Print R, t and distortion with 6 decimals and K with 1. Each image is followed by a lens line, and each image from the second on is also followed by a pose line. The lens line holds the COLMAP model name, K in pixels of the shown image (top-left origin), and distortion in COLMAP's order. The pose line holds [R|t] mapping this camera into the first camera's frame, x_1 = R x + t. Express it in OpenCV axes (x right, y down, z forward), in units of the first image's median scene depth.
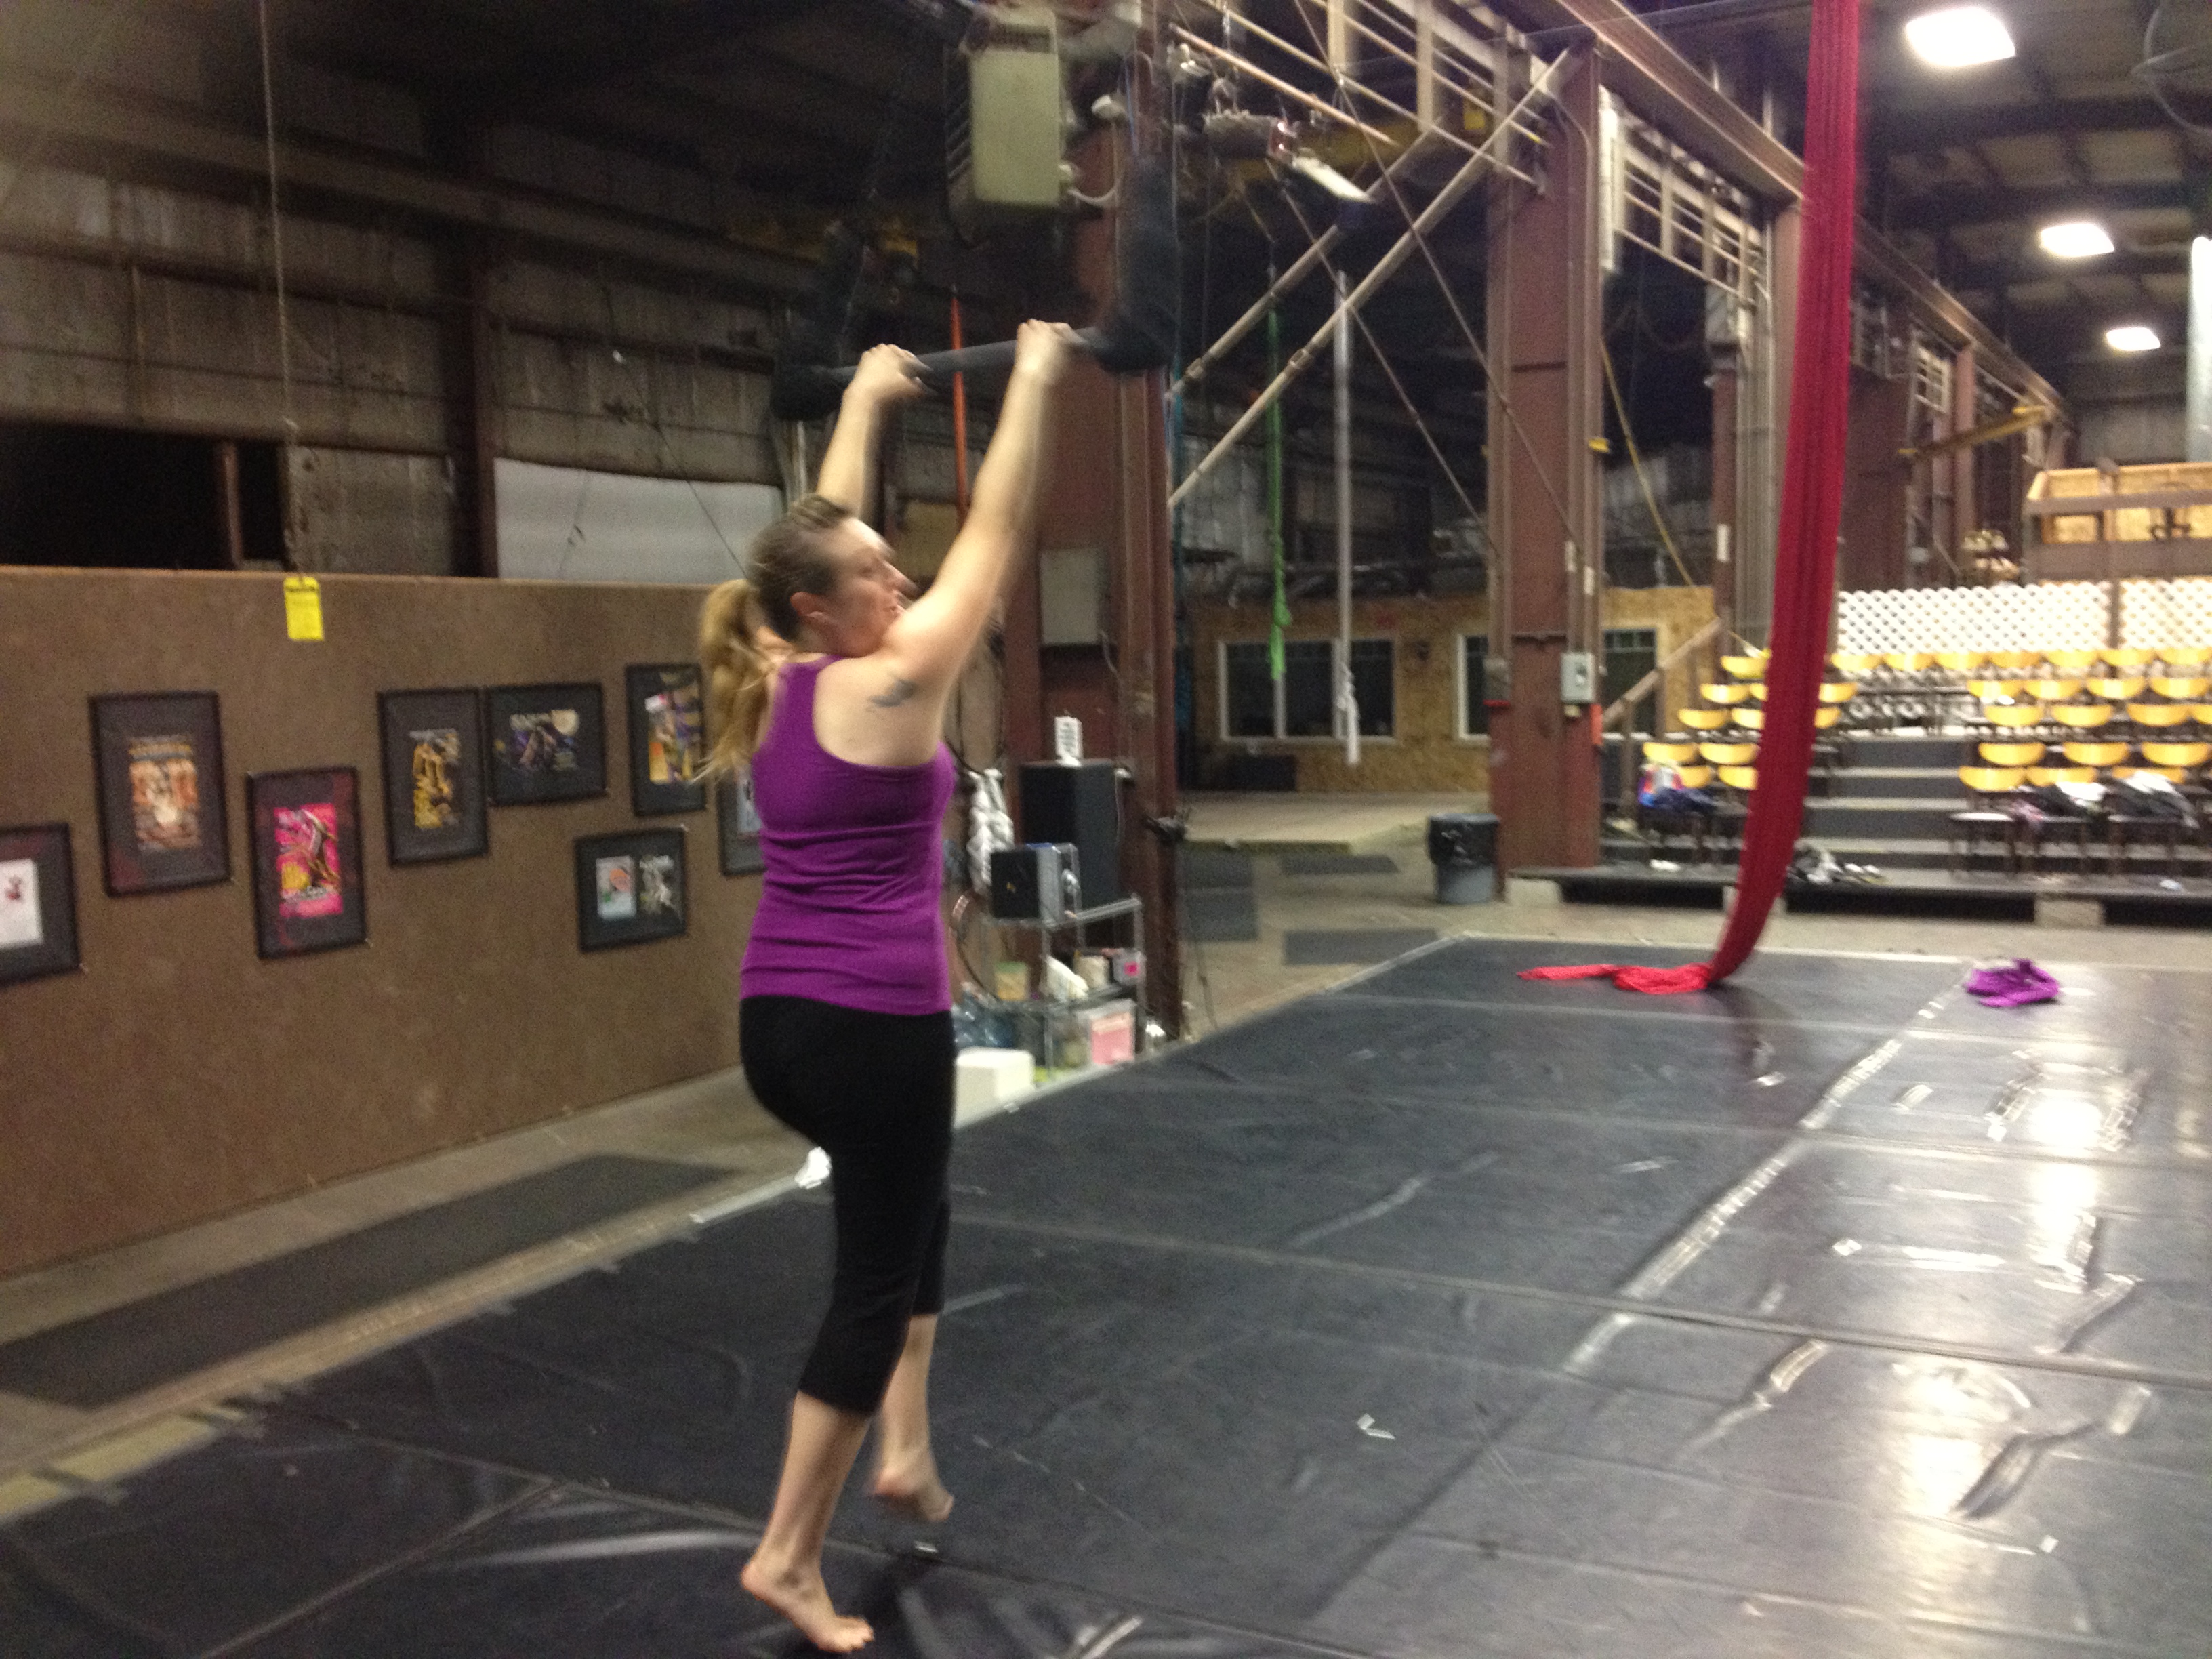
lens RADIAL K [[2051.9, 0, 1106.0], [0, 2051.9, 829.5], [0, 0, 1]] dist [0.096951, -0.181867]
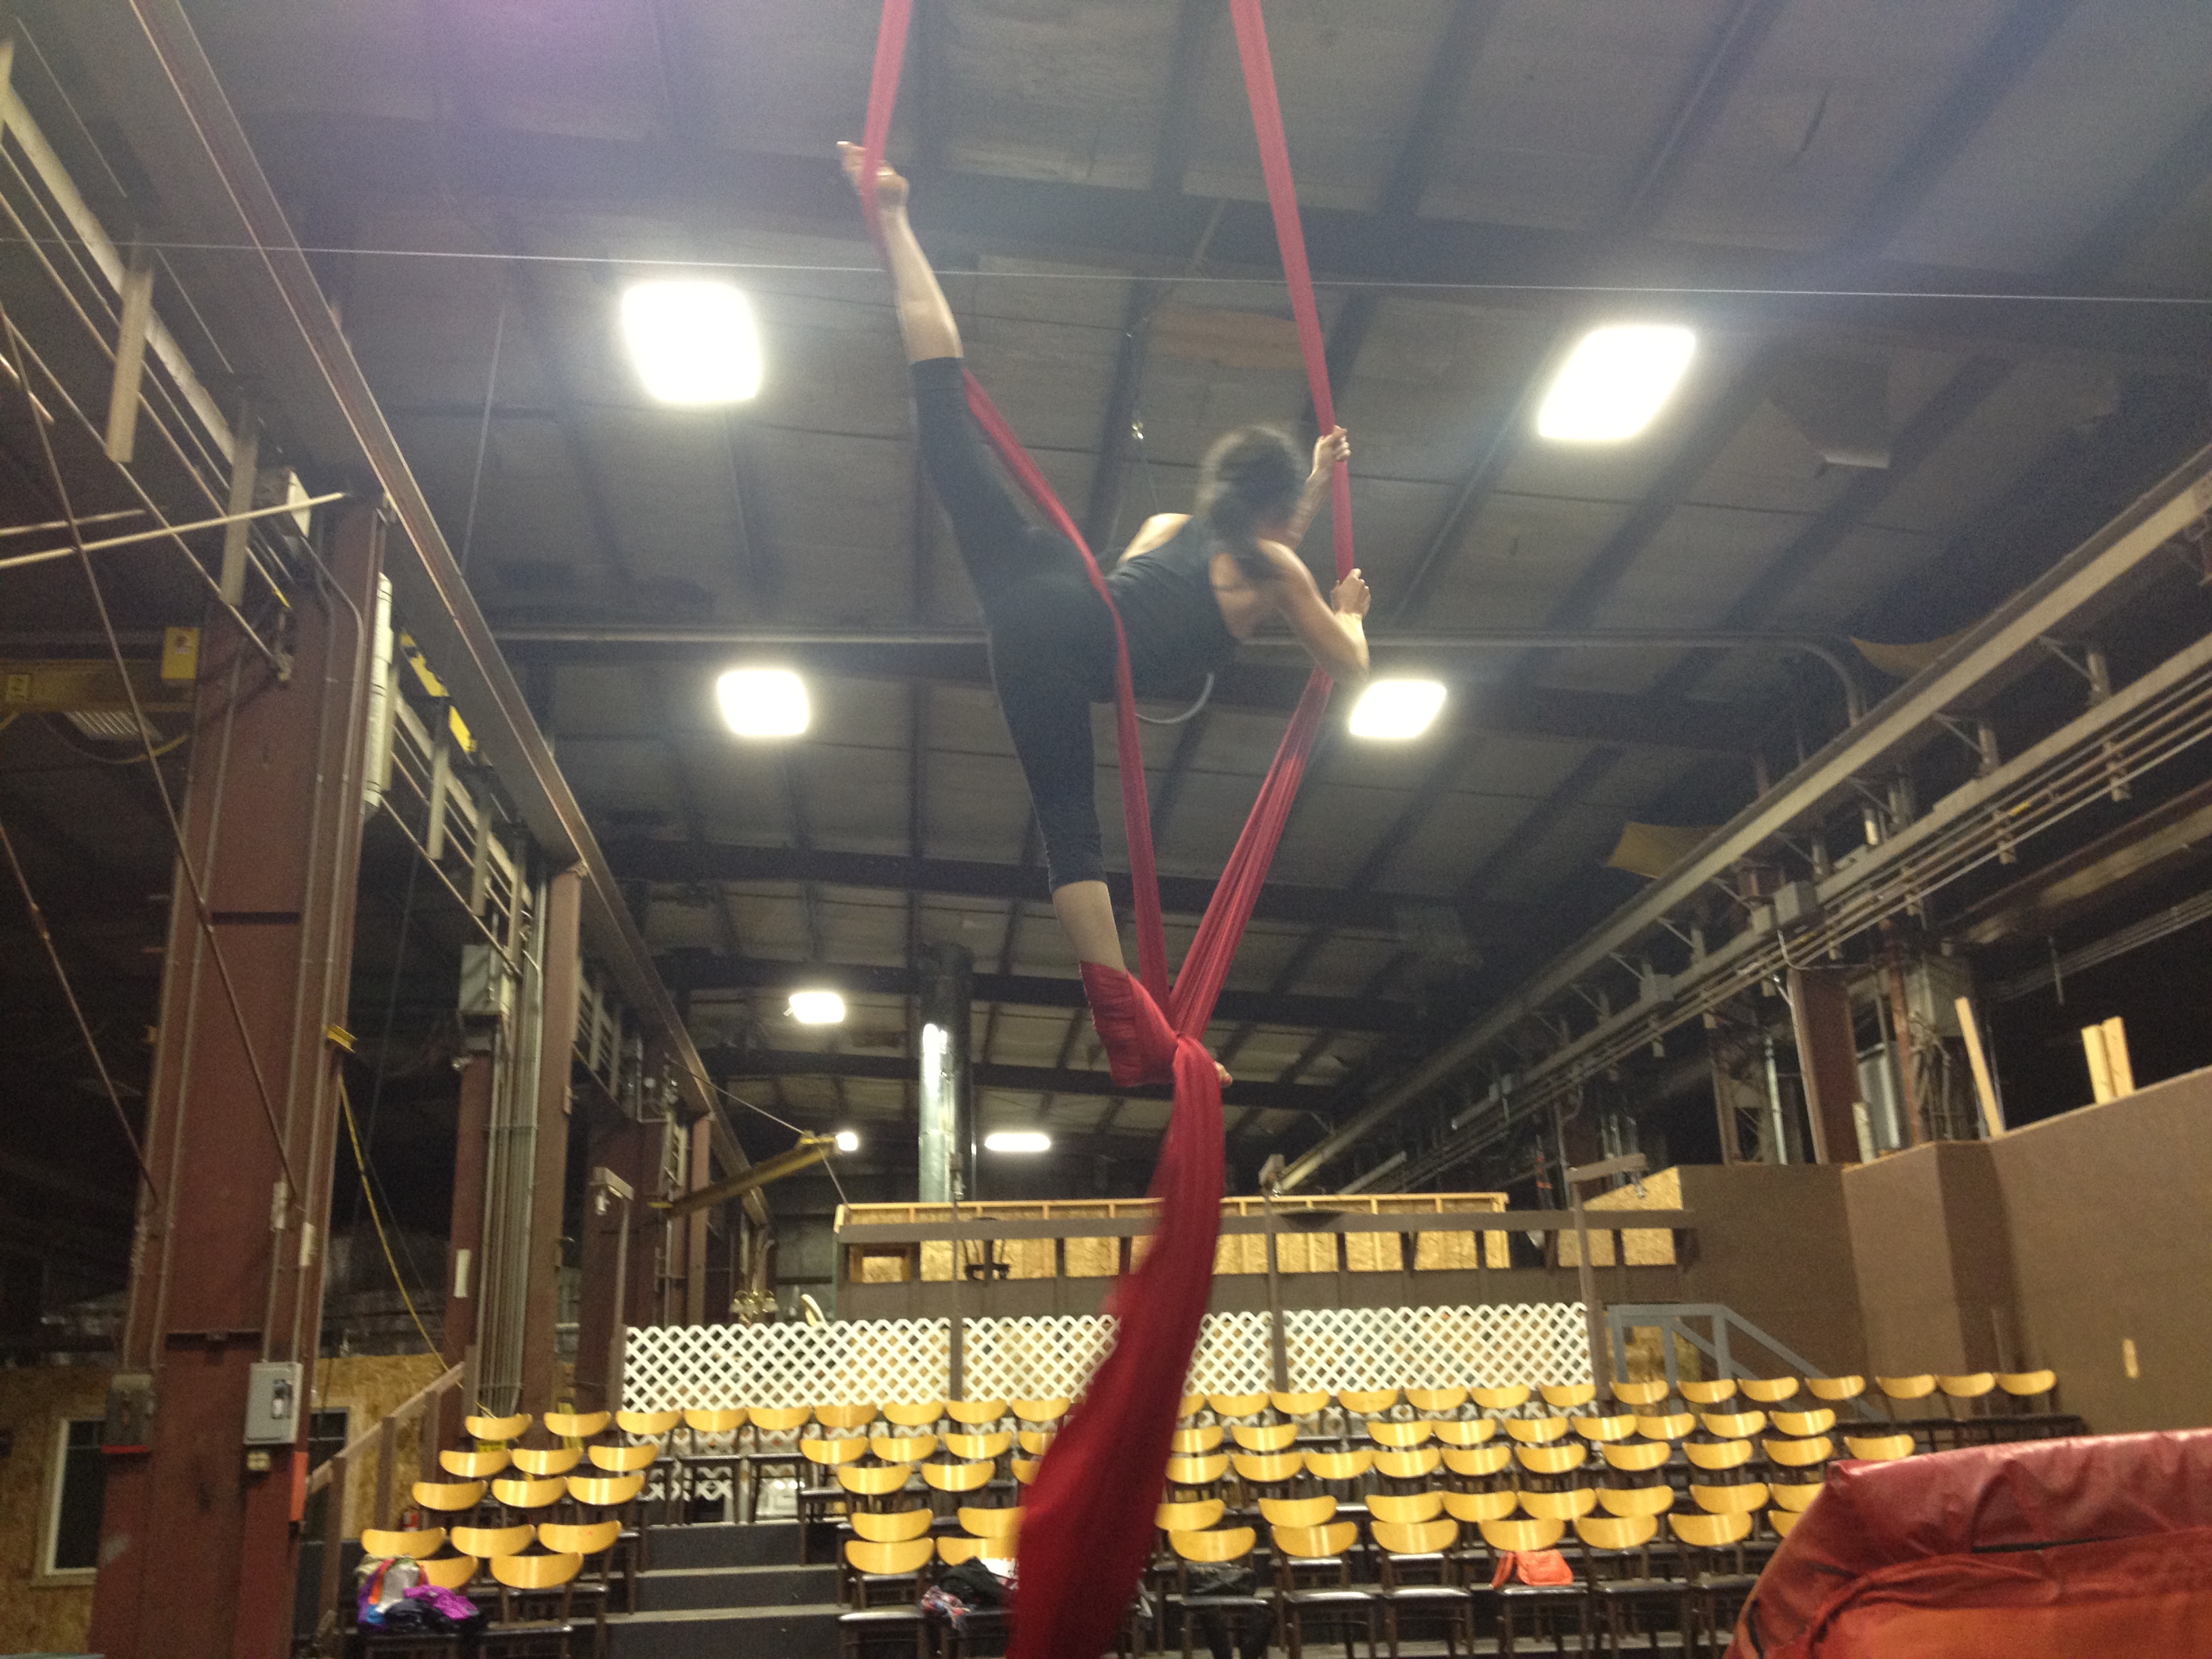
lens RADIAL K [[2045.3, 0, 1098.6], [0, 2045.3, 830.6], [0, 0, 1]] dist [0.105170, -0.183663]
pose [[0.816098, 0.176122, 0.550424, 0.060196], [0.056264, 0.923693, -0.378979, 0.015770], [-0.575169, 0.340252, 0.743915, 0.344022]]
